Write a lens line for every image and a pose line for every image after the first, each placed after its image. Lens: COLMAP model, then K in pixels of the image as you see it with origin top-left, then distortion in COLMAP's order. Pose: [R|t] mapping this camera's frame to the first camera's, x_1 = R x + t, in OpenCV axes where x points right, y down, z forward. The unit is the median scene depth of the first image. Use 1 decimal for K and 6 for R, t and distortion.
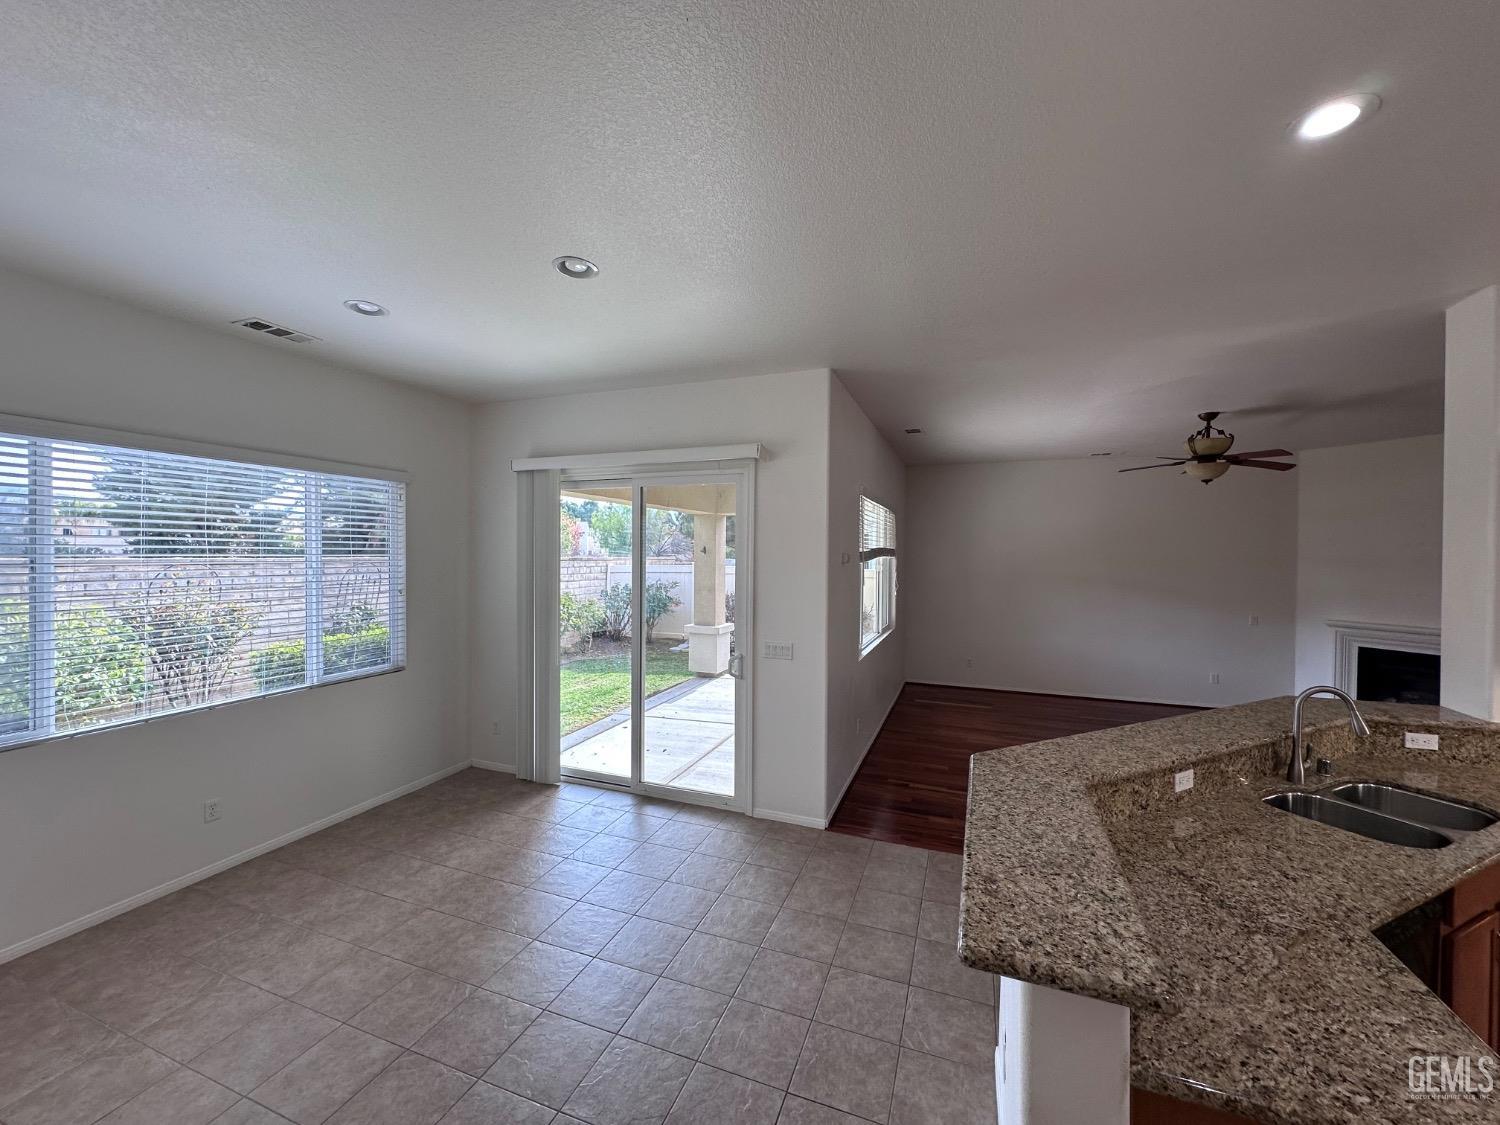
lens RADIAL K [[598.9, 0, 752.9], [0, 598.9, 561.2], [0, 0, 1]] dist [-0.001996, 0.000292]
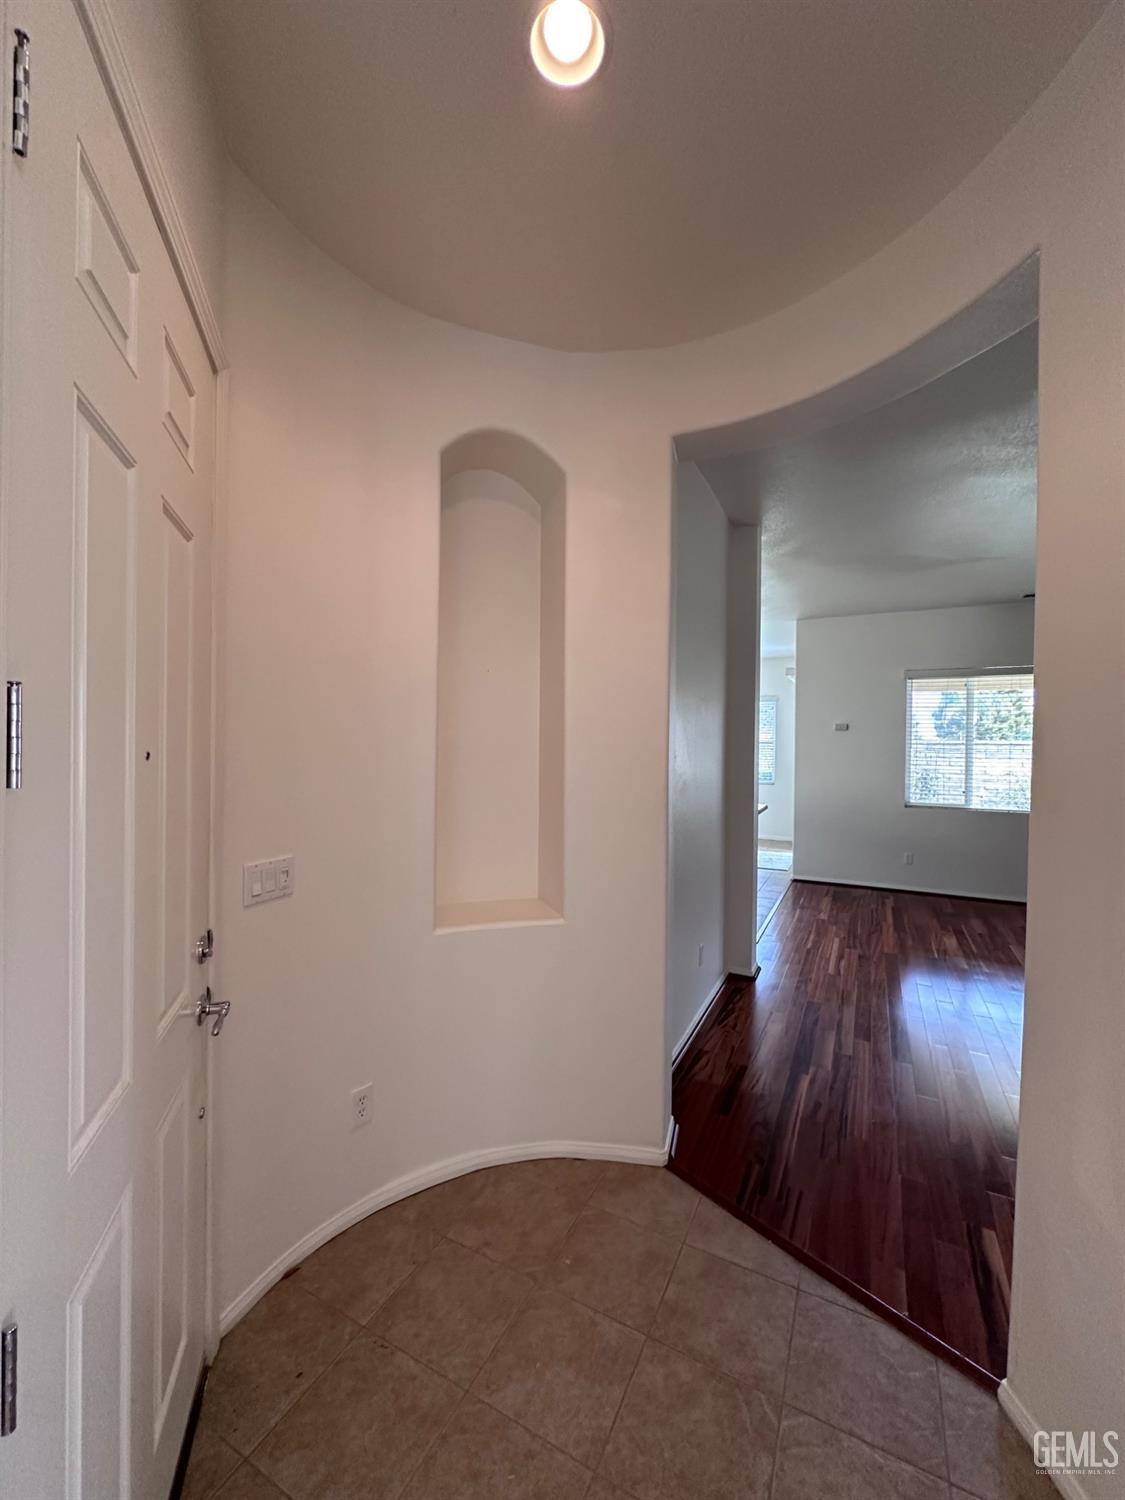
lens RADIAL K [[597.4, 0, 562.5], [0, 597.4, 750.0], [0, 0, 1]] dist [-0.003439, 0.000780]
pose [[-0.119828, -0.000624, -0.992794, 2.820488], [-0.021165, 0.999774, 0.001926, 0.105885], [0.992569, 0.021243, -0.119814, 0.766624]]
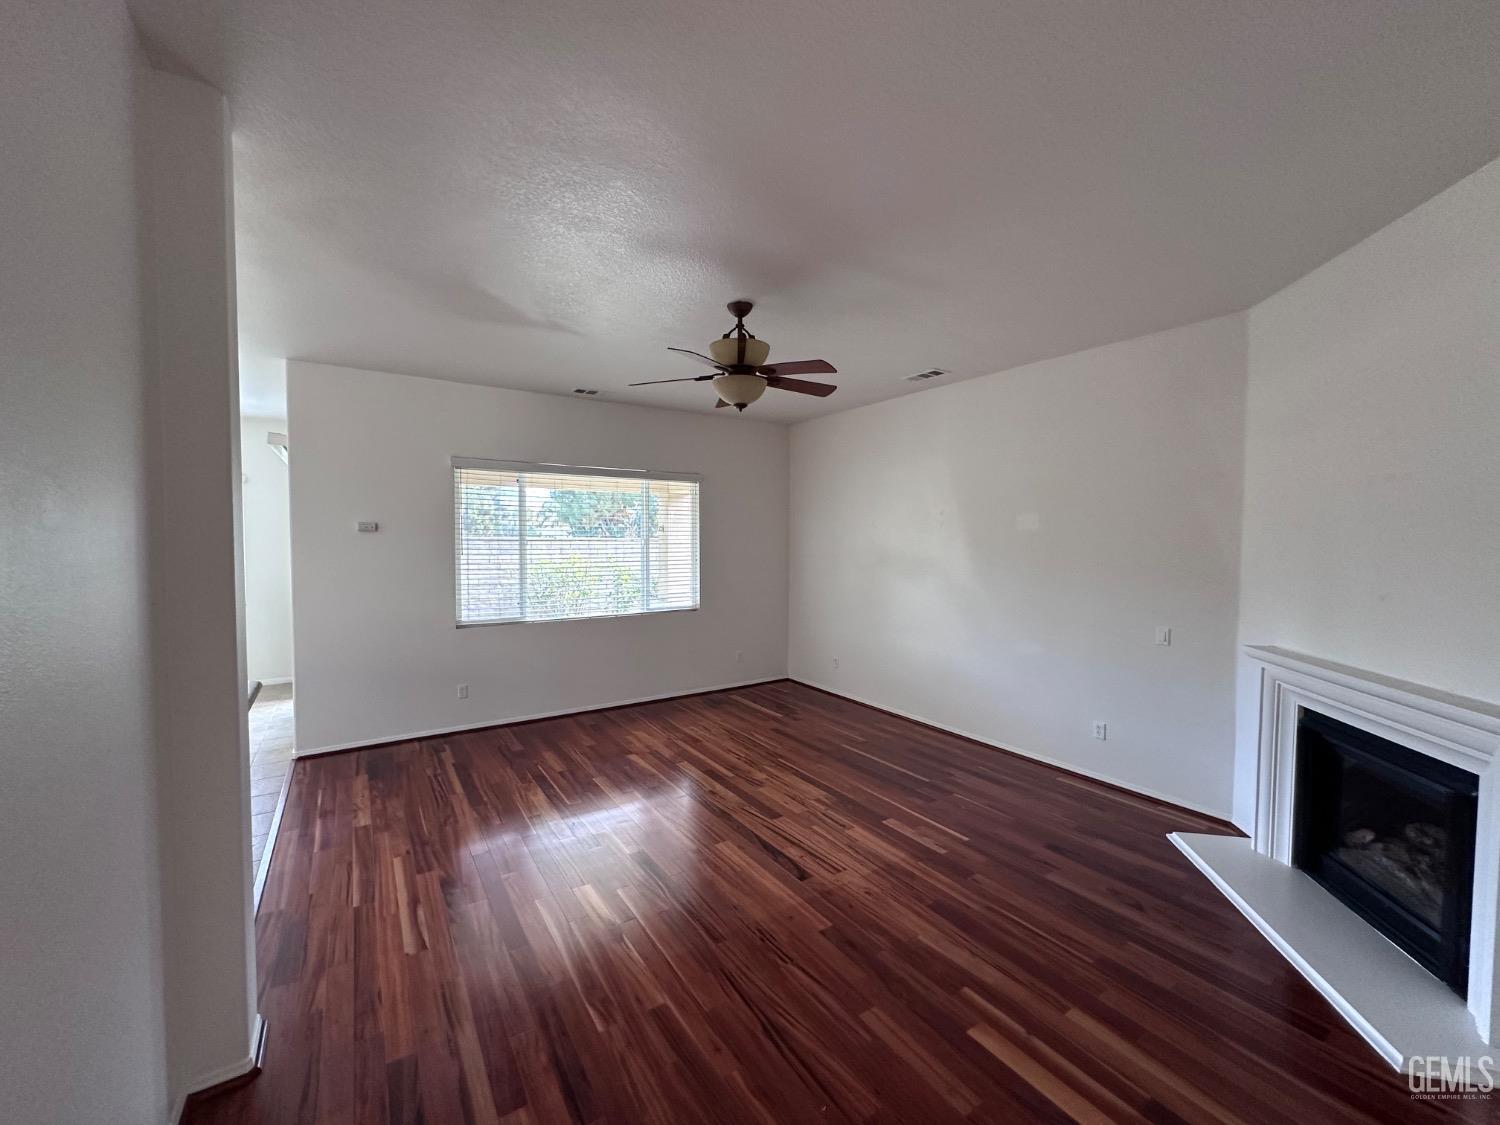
lens RADIAL K [[597.4, 0, 749.3], [0, 597.4, 560.6], [0, 0, 1]] dist [-0.003439, 0.000780]
pose [[0.808441, 0.017040, -0.588330, 2.172686], [-0.004037, 0.999718, 0.023407, 0.044715], [0.588563, -0.016548, 0.808282, 0.855326]]
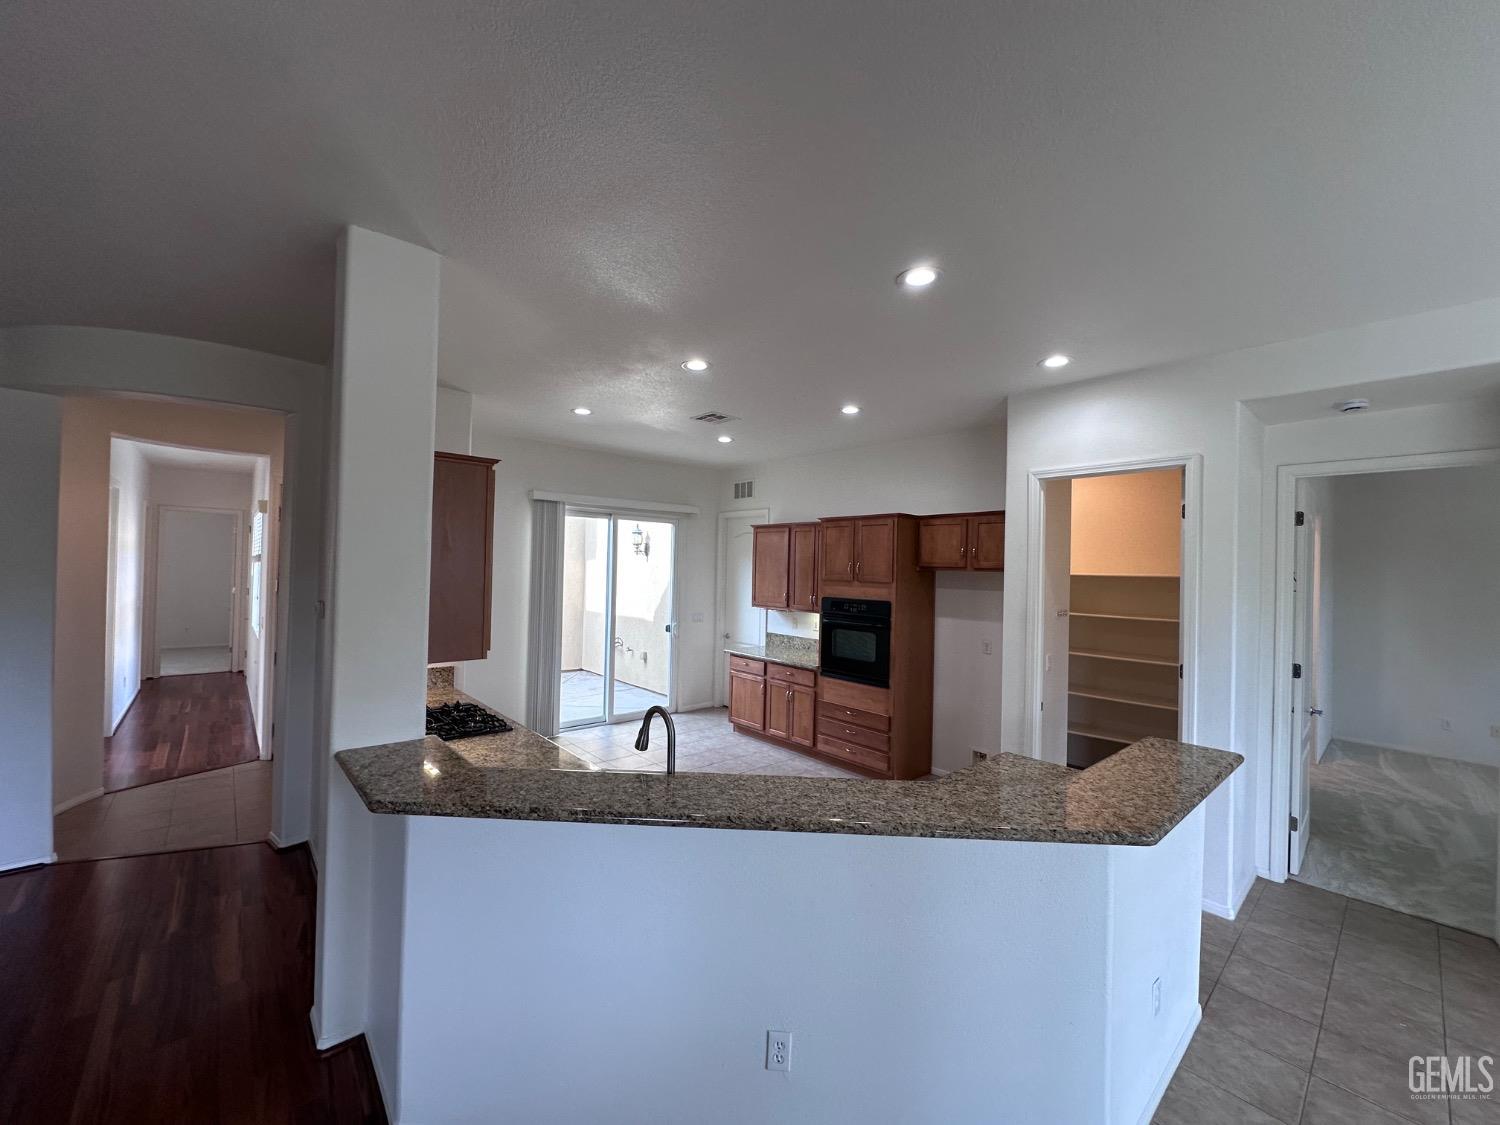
lens RADIAL K [[597.4, 0, 749.3], [0, 597.4, 560.6], [0, 0, 1]] dist [-0.003439, 0.000780]
pose [[-0.883250, -0.022396, 0.468368, 0.381335], [-0.023453, 0.999719, 0.003575, -0.011642], [-0.468316, -0.007827, -0.883526, 1.535967]]
